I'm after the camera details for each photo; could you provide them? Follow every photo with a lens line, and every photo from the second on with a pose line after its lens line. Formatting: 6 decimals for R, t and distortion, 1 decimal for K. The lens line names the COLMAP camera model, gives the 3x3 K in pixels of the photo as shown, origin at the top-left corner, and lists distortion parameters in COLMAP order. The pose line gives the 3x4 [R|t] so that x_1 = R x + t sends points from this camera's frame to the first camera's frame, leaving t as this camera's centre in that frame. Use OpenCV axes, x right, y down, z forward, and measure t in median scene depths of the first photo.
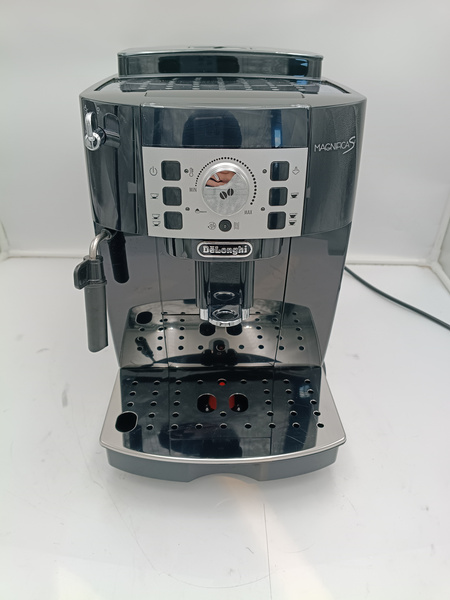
lens RADIAL K [[451.6, 0, 225.0], [0, 451.6, 300.0], [0, 0, 1]] dist [-0.004242, -0.001360]
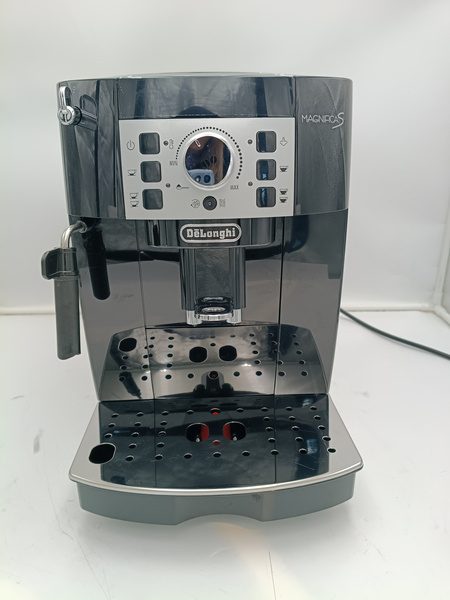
lens RADIAL K [[455.6, 0, 225.0], [0, 455.6, 300.0], [0, 0, 1]] dist [-0.022198, -0.003094]
pose [[0.999480, -0.031654, 0.006112, 0.017233], [0.032237, 0.979384, -0.199416, 0.189881], [0.000326, 0.199510, 0.979896, 0.126055]]
